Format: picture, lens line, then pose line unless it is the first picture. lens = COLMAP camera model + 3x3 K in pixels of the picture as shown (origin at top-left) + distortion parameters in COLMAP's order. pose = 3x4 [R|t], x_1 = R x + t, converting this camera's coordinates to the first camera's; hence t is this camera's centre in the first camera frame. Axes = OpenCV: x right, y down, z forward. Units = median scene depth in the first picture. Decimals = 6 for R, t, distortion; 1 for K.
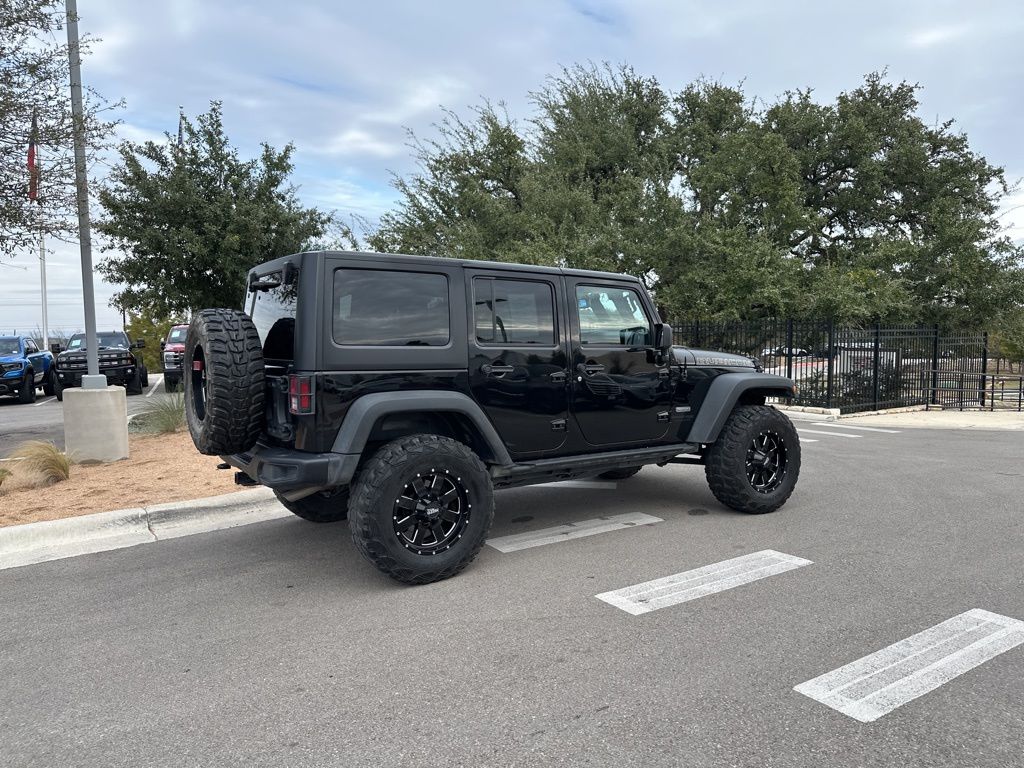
lens RADIAL K [[721.0, 0, 506.2], [0, 721.0, 390.4], [0, 0, 1]] dist [0.044024, -0.059192]
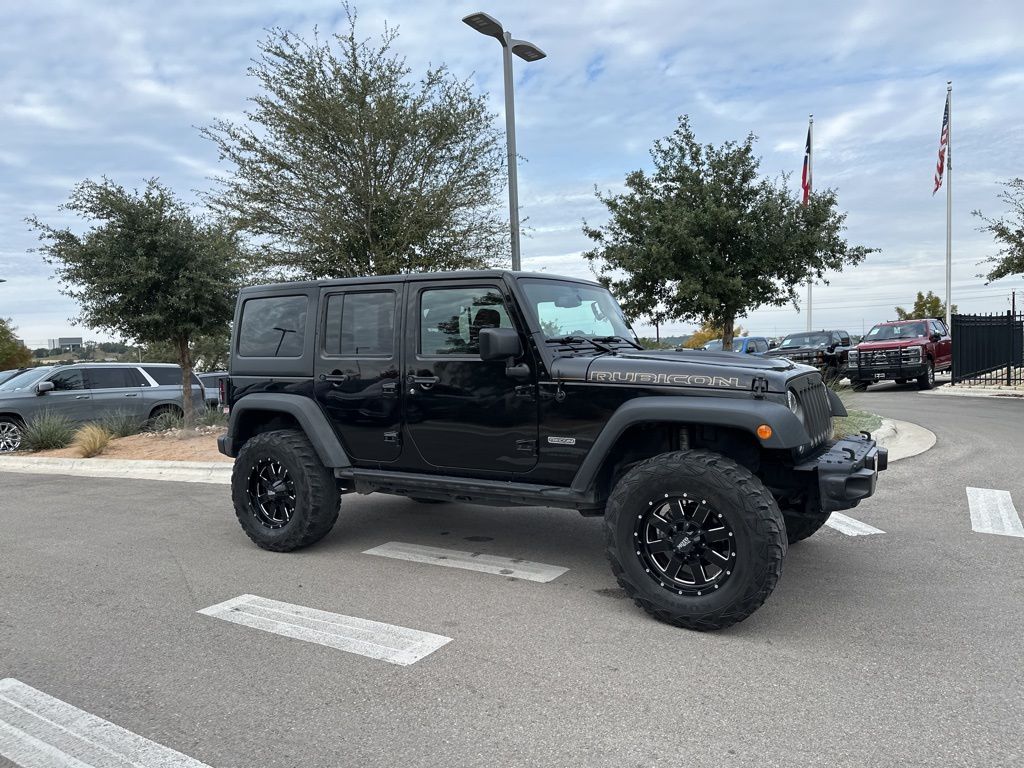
lens RADIAL K [[718.5, 0, 503.9], [0, 718.5, 392.9], [0, 0, 1]] dist [0.049515, -0.064564]
pose [[0.416957, 0.048215, -0.907647, 0.882913], [-0.039981, 0.998598, 0.034679, -0.045101], [0.908046, 0.021829, 0.418300, 0.639114]]
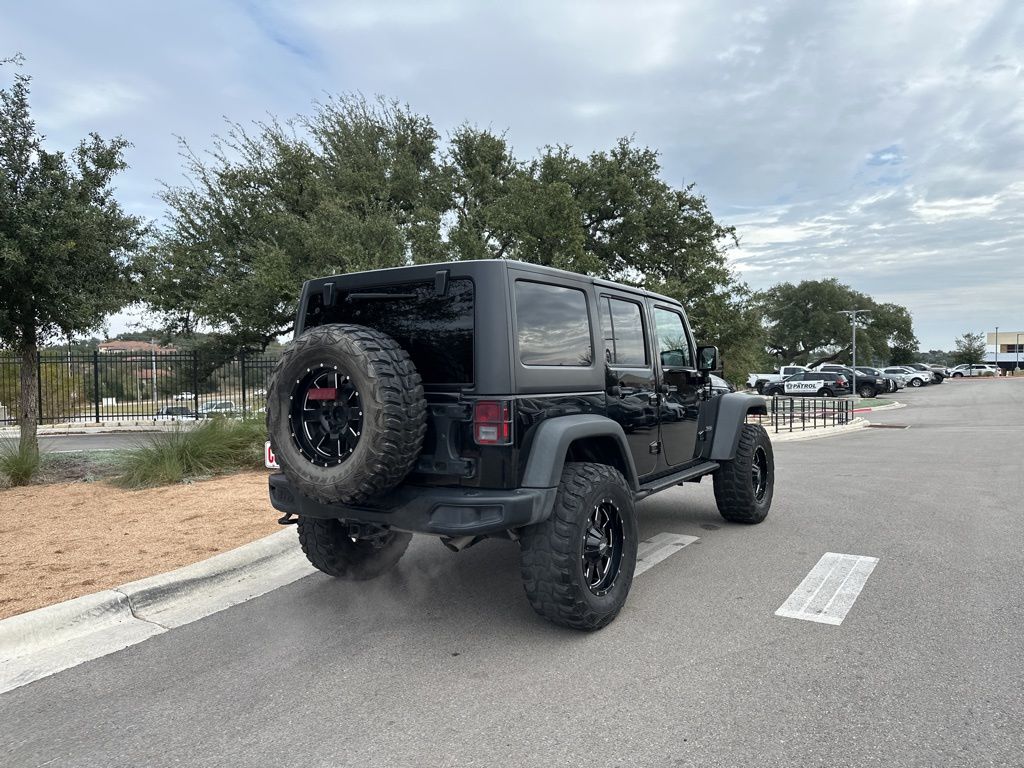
lens RADIAL K [[721.0, 0, 506.2], [0, 721.0, 390.4], [0, 0, 1]] dist [0.044024, -0.059192]
pose [[0.921395, -0.019619, 0.388133, -0.430520], [0.038211, 0.998459, -0.040242, 0.001879], [-0.386745, 0.051910, 0.920725, 0.147137]]
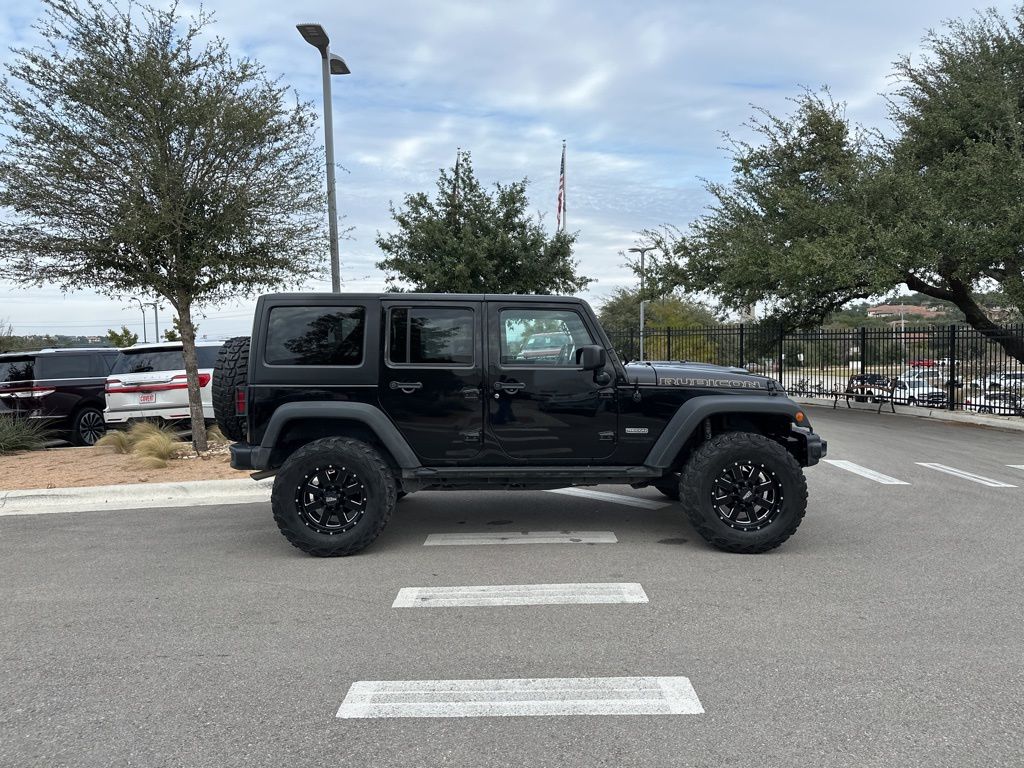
lens RADIAL K [[717.8, 0, 512.0], [0, 717.8, 384.0], [0, 0, 1]] dist [0.050339, -0.071425]
pose [[0.833638, 0.027251, -0.551639, 0.635207], [-0.032896, 0.999459, -0.000339, -0.030771], [0.551331, 0.018429, 0.834083, 0.101462]]
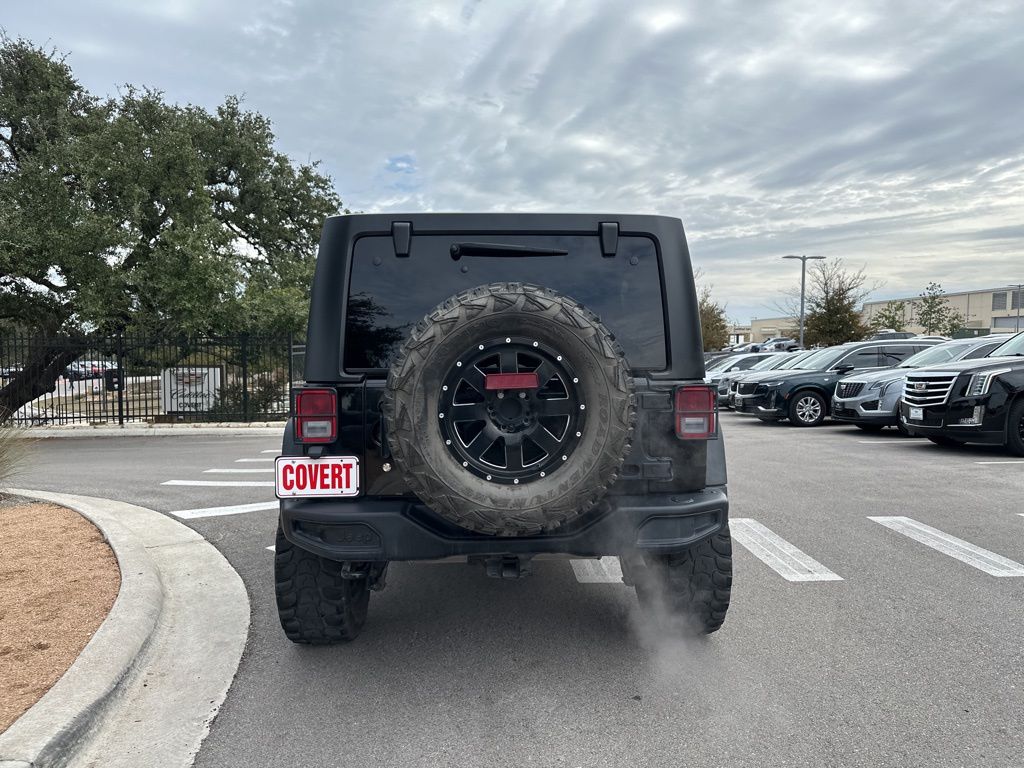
lens RADIAL K [[724.2, 0, 516.7], [0, 724.2, 407.3], [0, 0, 1]] dist [0.048008, -0.062037]
pose [[0.511013, -0.063680, 0.857211, -0.711333], [0.068648, 0.997090, 0.033148, -0.025073], [-0.856827, 0.041906, 0.513898, 0.559084]]
